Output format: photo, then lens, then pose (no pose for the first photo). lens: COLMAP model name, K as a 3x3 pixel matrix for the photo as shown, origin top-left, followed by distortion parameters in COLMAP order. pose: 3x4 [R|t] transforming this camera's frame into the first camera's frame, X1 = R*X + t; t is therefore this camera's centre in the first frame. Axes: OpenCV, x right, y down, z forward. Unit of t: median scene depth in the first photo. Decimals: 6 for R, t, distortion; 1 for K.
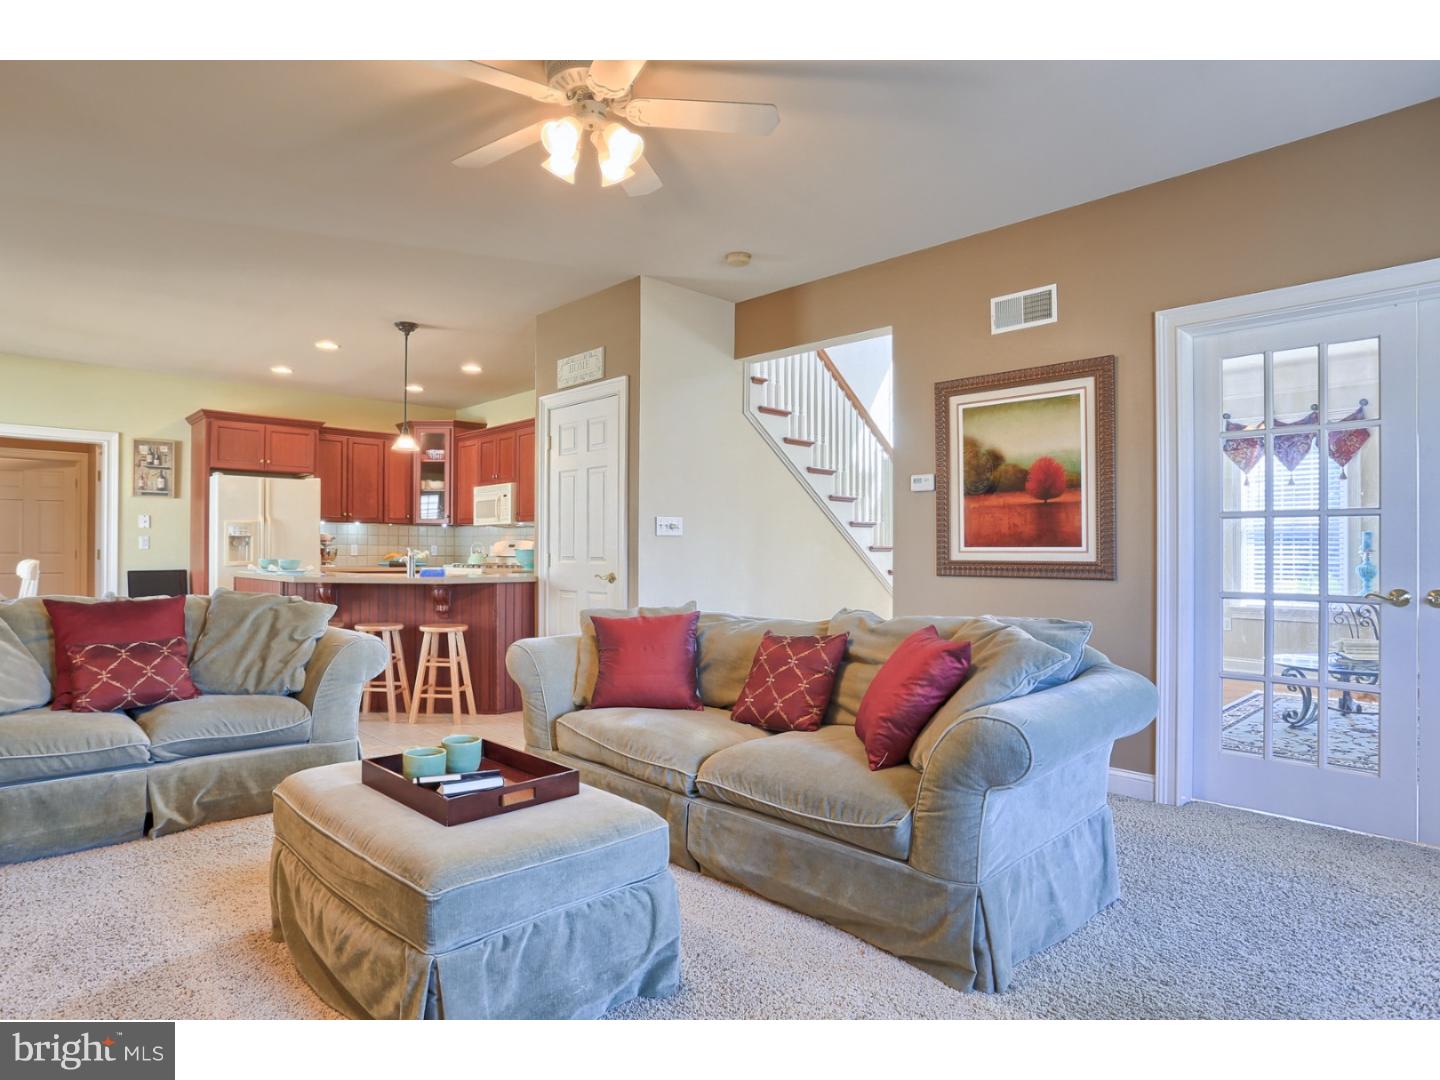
lens RADIAL K [[844.3, 0, 719.5], [0, 844.3, 541.5], [0, 0, 1]] dist [-0.000818, -0.000069]
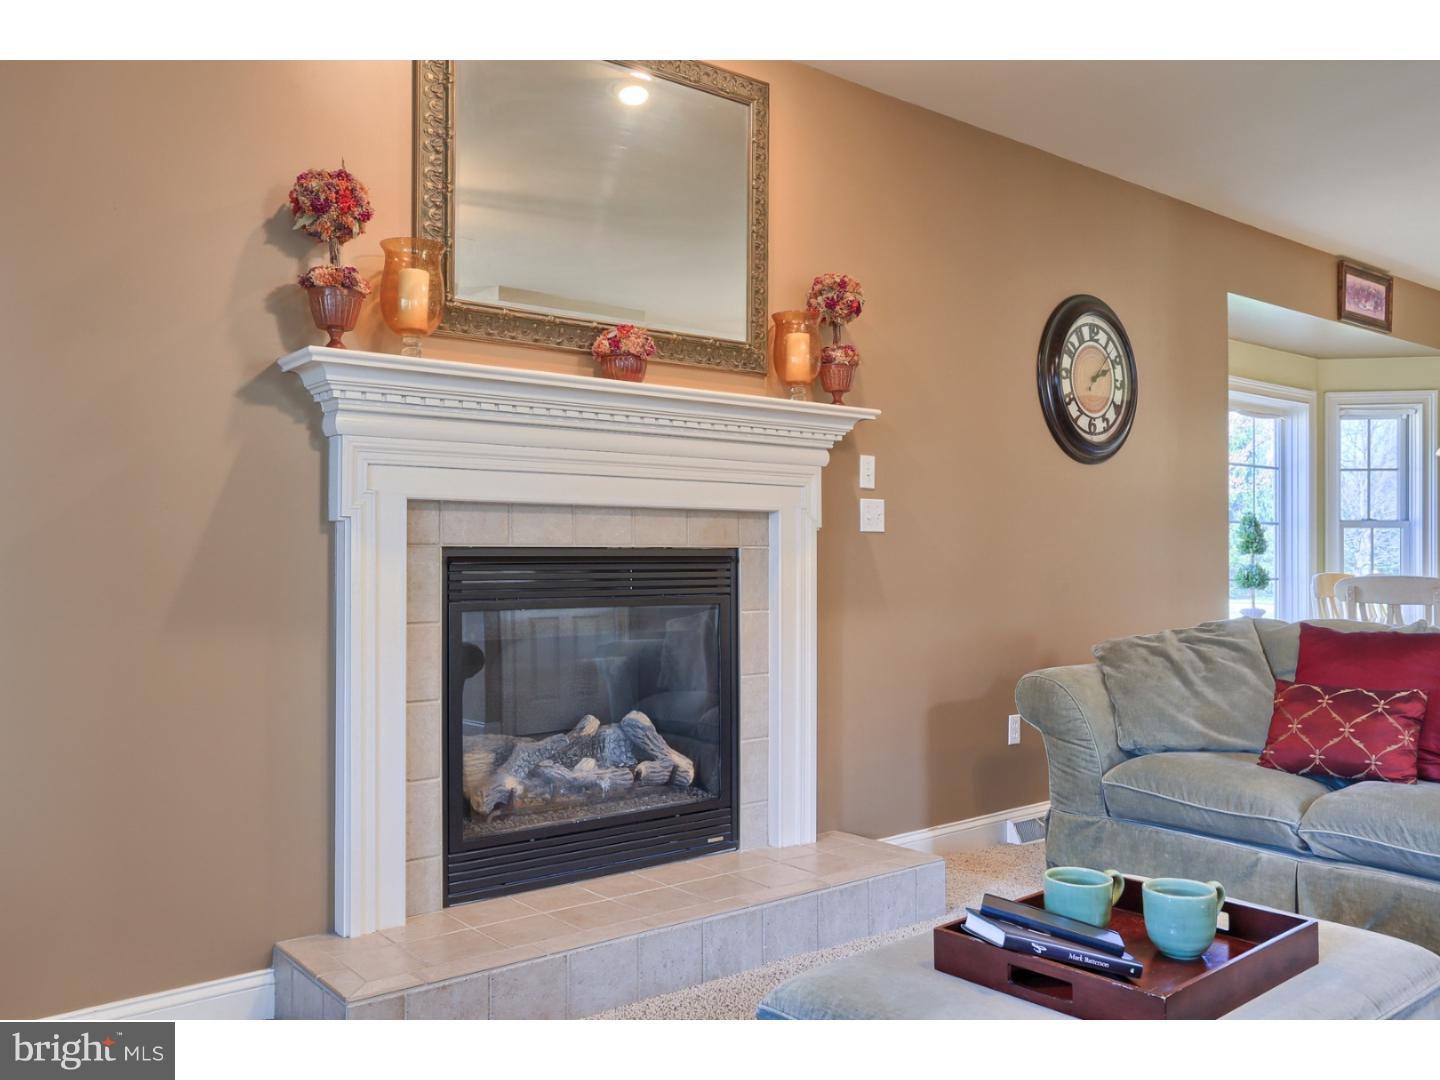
lens RADIAL K [[1185.2, 0, 719.7], [0, 1185.2, 544.8], [0, 0, 1]] dist [0.001252, 0.000091]
pose [[-0.089430, -0.014148, -0.995893, 0.370926], [0.004559, 0.999883, -0.014614, 0.009256], [0.995983, -0.005847, -0.089356, 0.562567]]
